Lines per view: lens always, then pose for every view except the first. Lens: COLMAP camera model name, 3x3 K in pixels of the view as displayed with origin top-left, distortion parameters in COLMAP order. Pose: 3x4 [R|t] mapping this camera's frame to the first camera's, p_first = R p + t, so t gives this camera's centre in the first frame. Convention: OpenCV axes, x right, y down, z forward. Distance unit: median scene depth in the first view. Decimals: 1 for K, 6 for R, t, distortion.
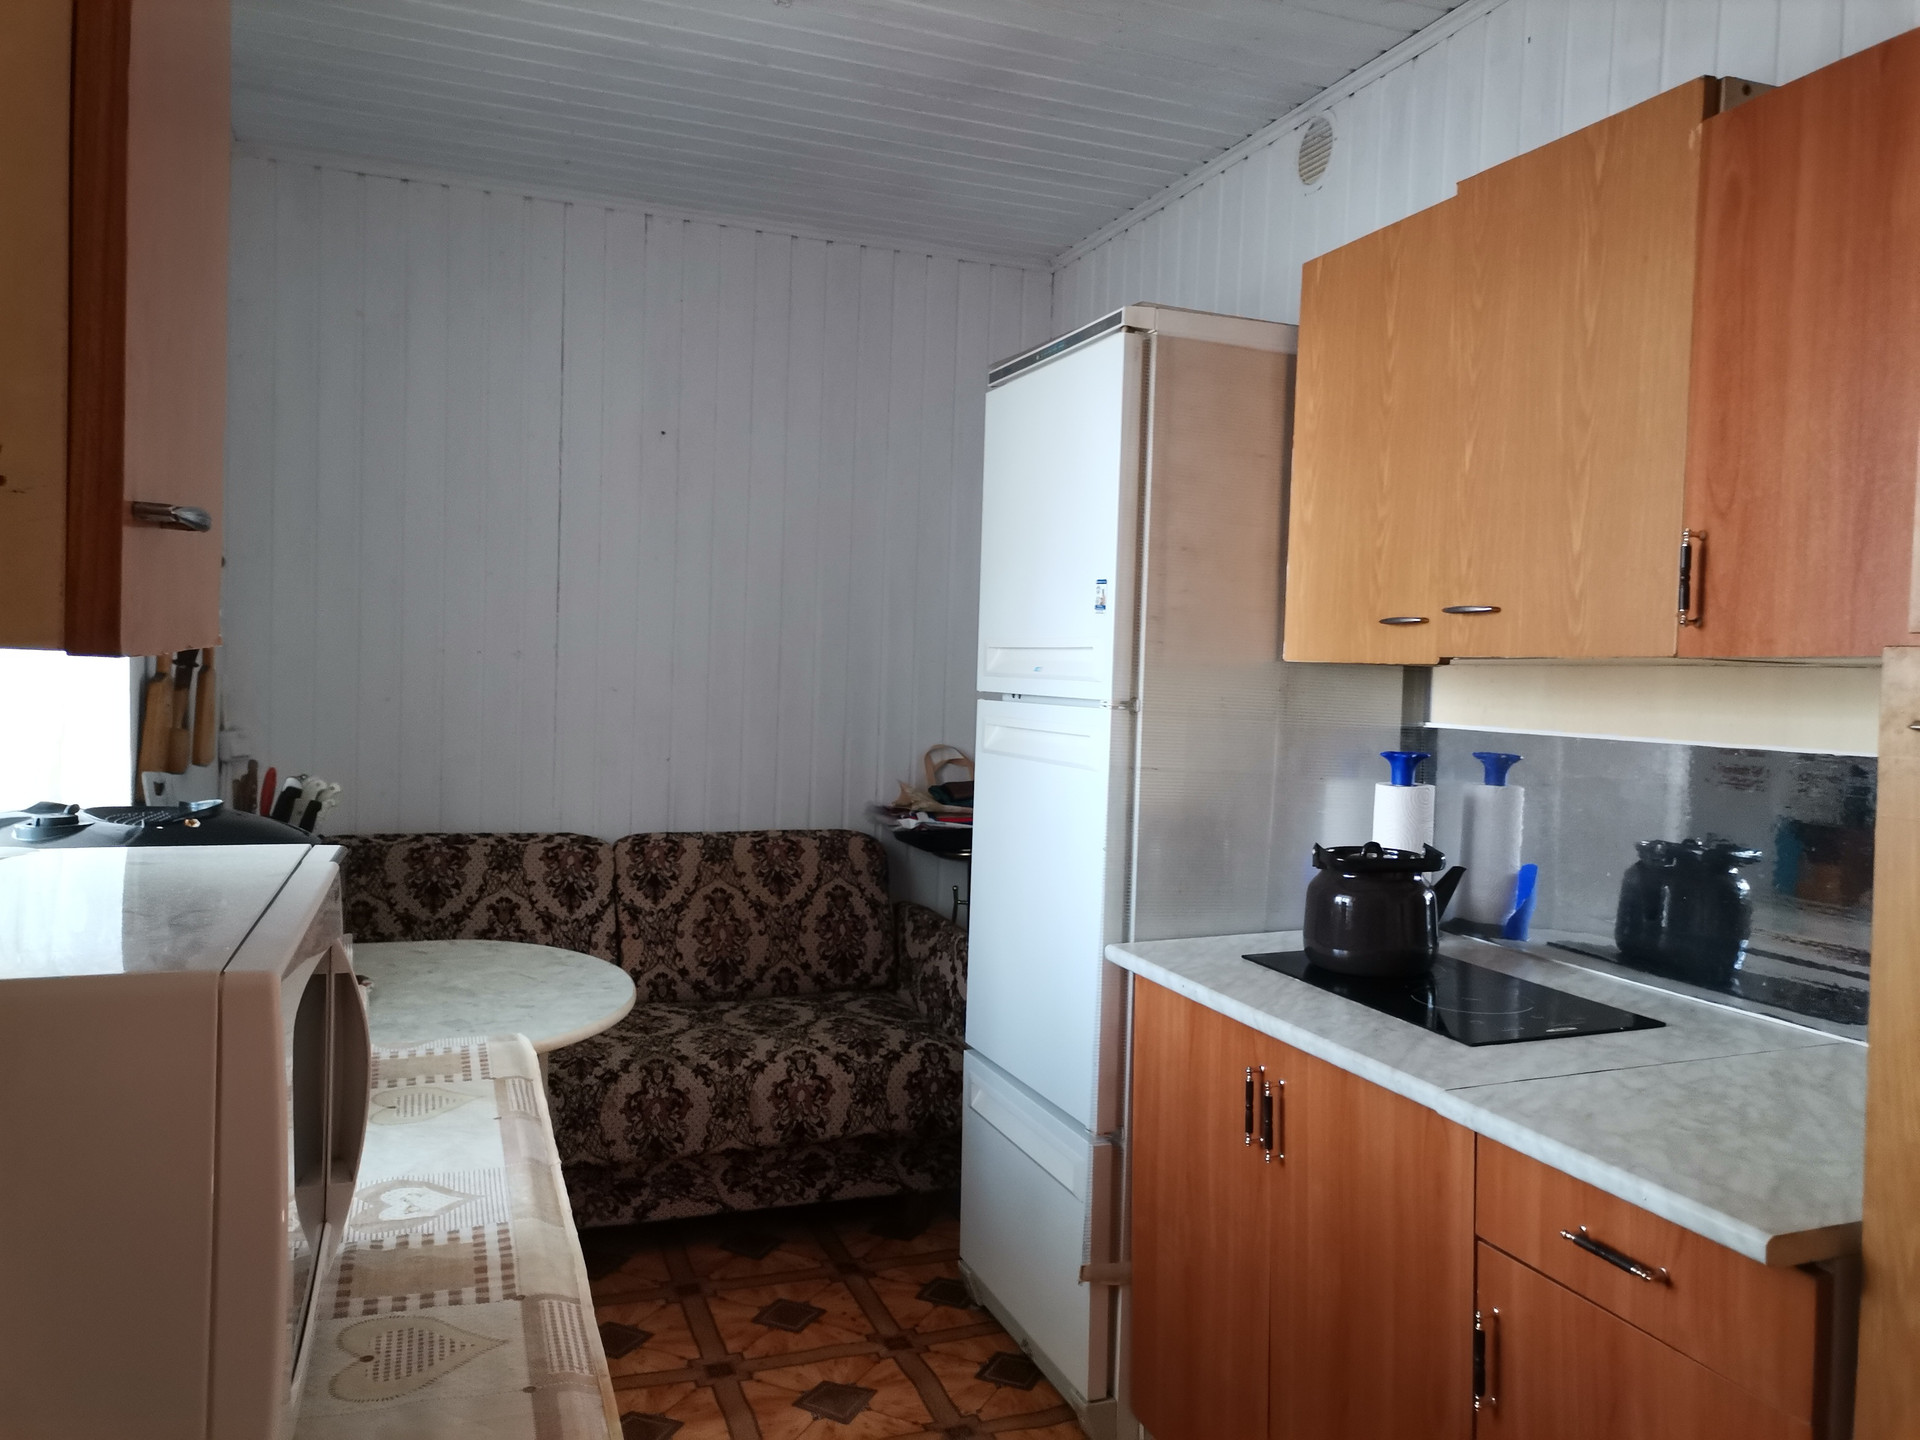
lens RADIAL K [[1436.2, 0, 966.7], [0, 1436.2, 717.1], [0, 0, 1]] dist [0.045220, -0.028185]
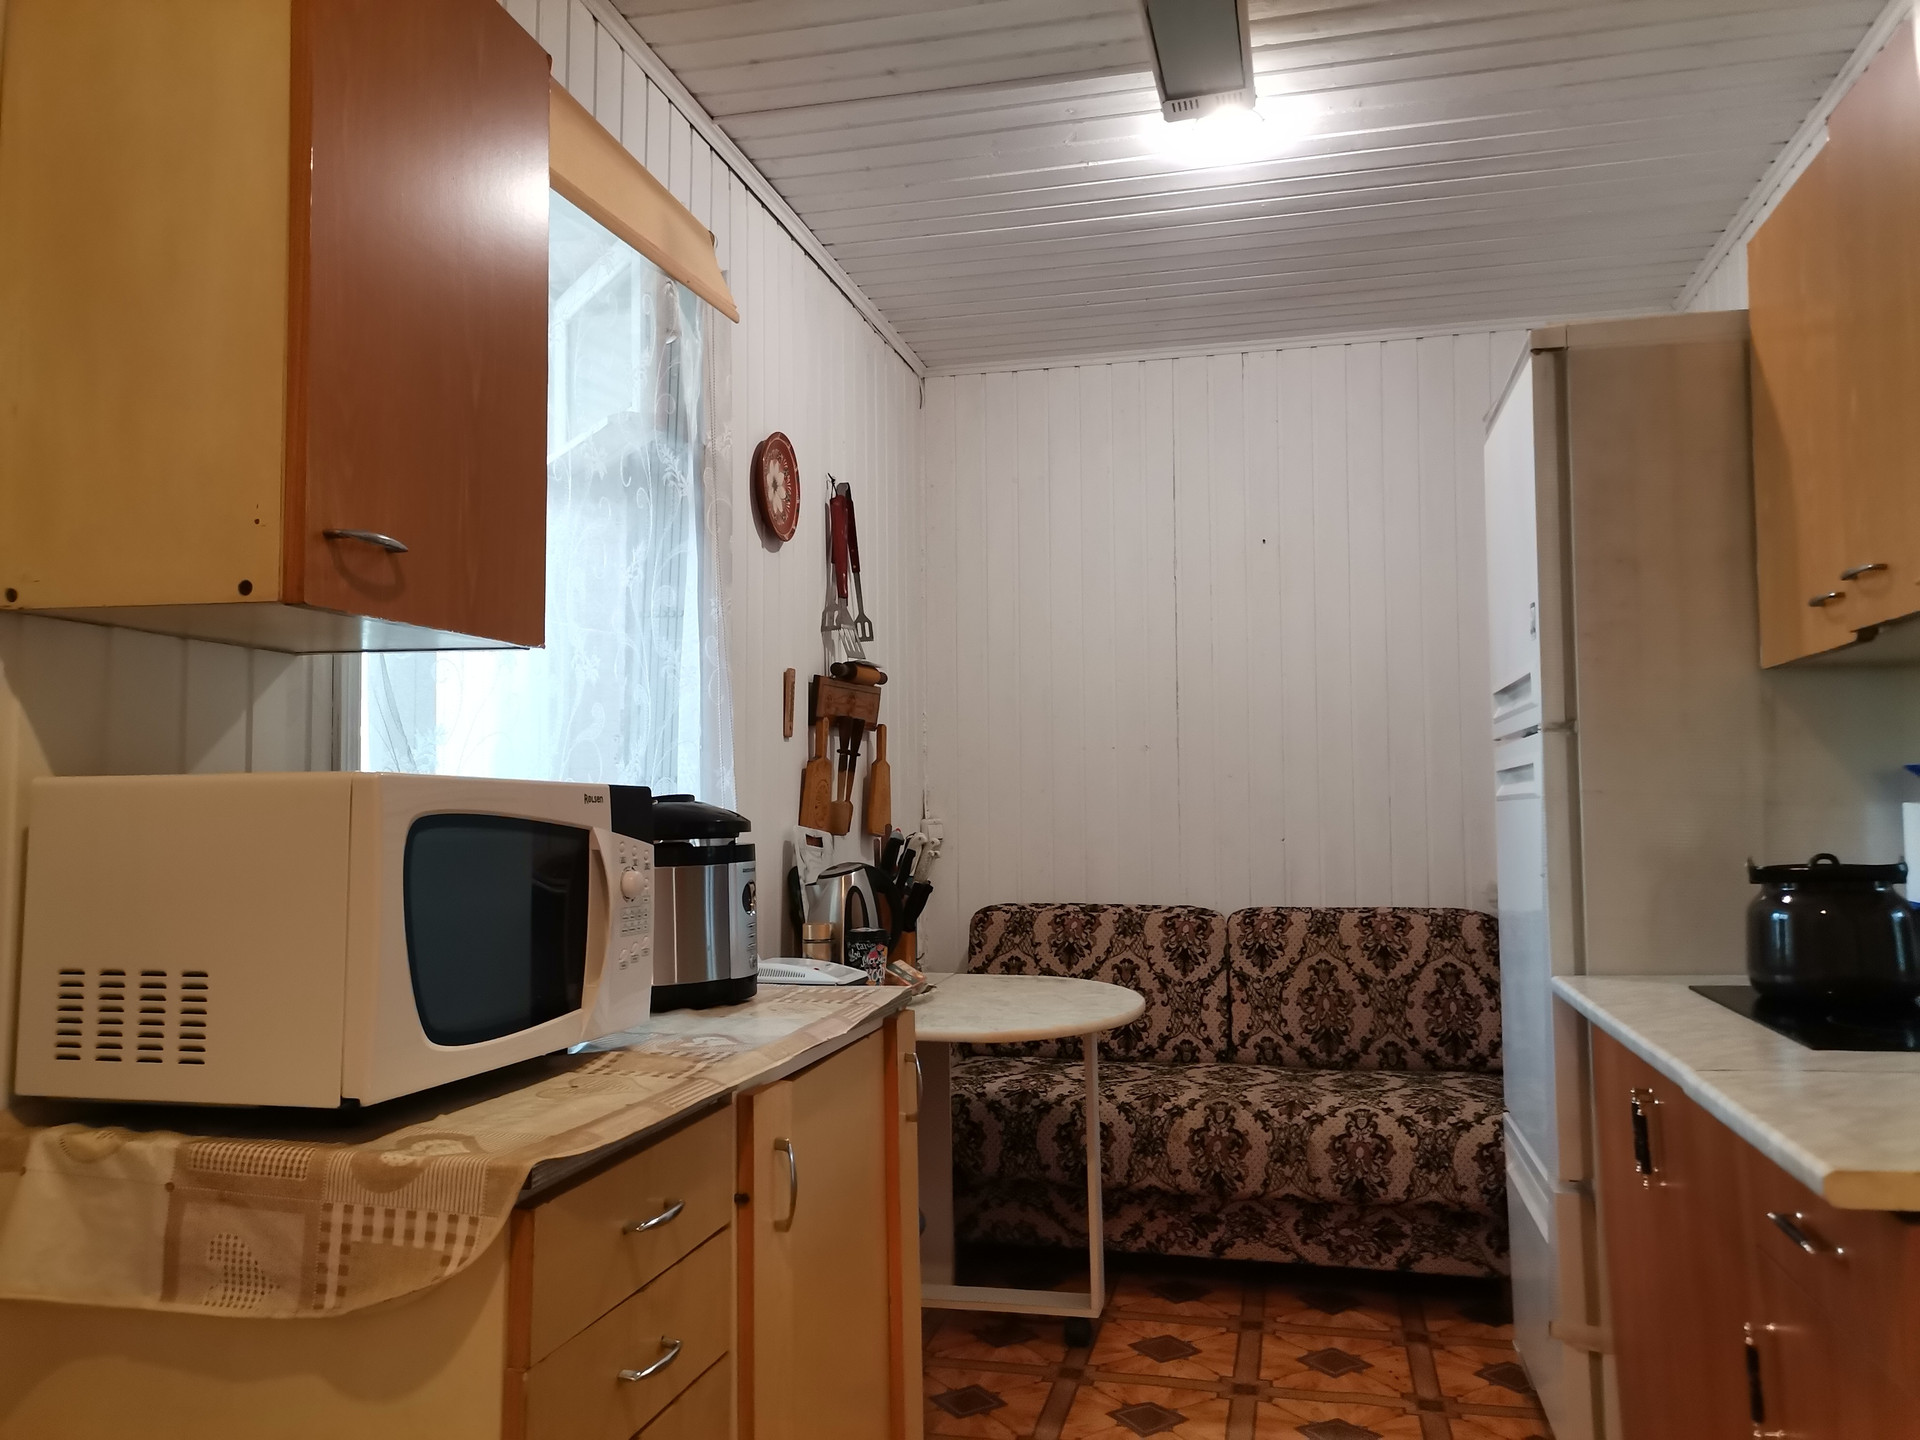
lens RADIAL K [[1436.2, 0, 961.3], [0, 1436.2, 717.0], [0, 0, 1]] dist [0.045220, -0.028185]
pose [[0.824167, -0.074801, -0.561386, 0.240212], [0.014143, 0.993649, -0.111634, 0.065002], [0.566171, 0.084066, 0.819990, -0.021367]]
